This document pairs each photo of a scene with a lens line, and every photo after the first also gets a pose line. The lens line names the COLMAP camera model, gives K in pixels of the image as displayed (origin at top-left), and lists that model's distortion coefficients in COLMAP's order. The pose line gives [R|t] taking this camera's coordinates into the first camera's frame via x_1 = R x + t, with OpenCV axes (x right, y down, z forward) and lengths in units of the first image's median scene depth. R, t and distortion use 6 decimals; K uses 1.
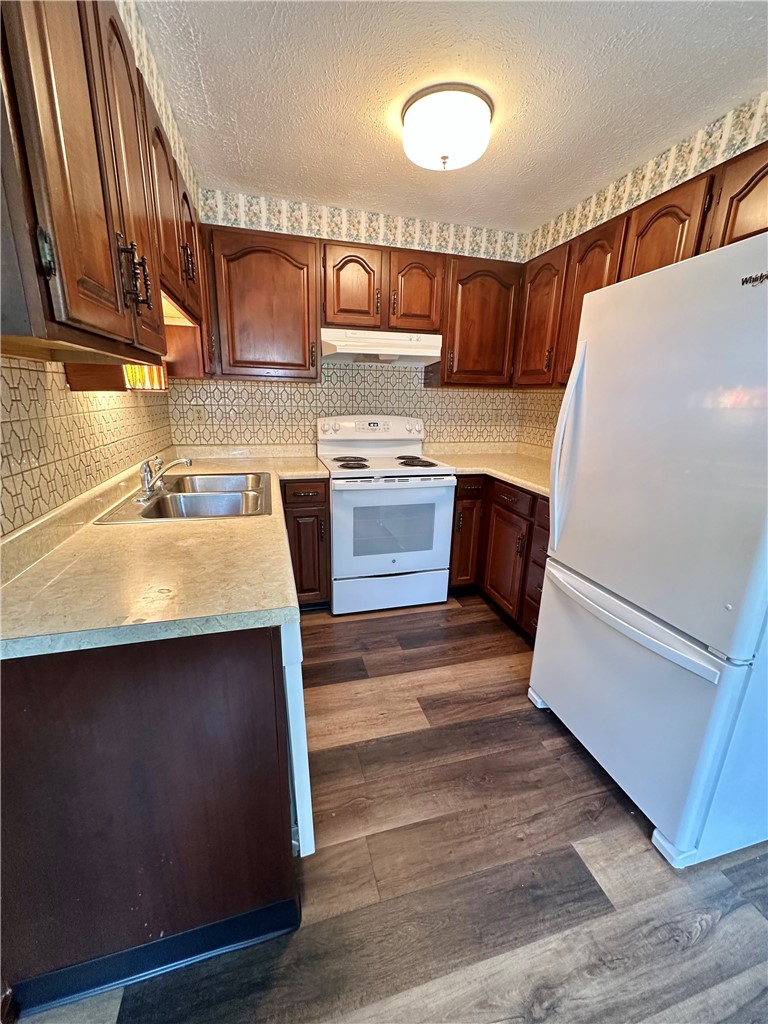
lens RADIAL K [[407.9, 0, 386.3], [0, 407.9, 512.5], [0, 0, 1]] dist [-0.001312, -0.000241]
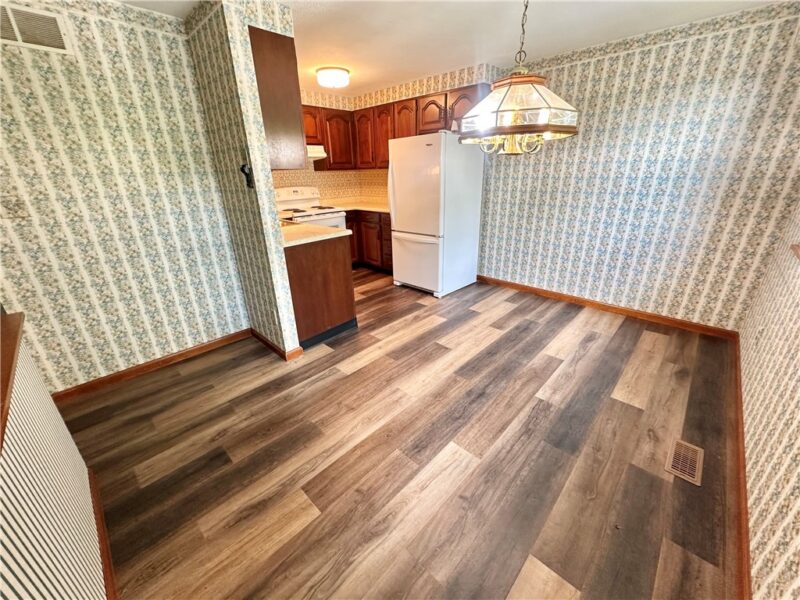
lens RADIAL K [[318.7, 0, 401.7], [0, 318.7, 299.5], [0, 0, 1]] dist [-0.001312, -0.000241]
pose [[0.857271, -0.231701, 0.459783, -0.529514], [0.181621, 0.971700, 0.151040, 0.192410], [-0.481767, -0.045976, 0.875092, -0.787171]]
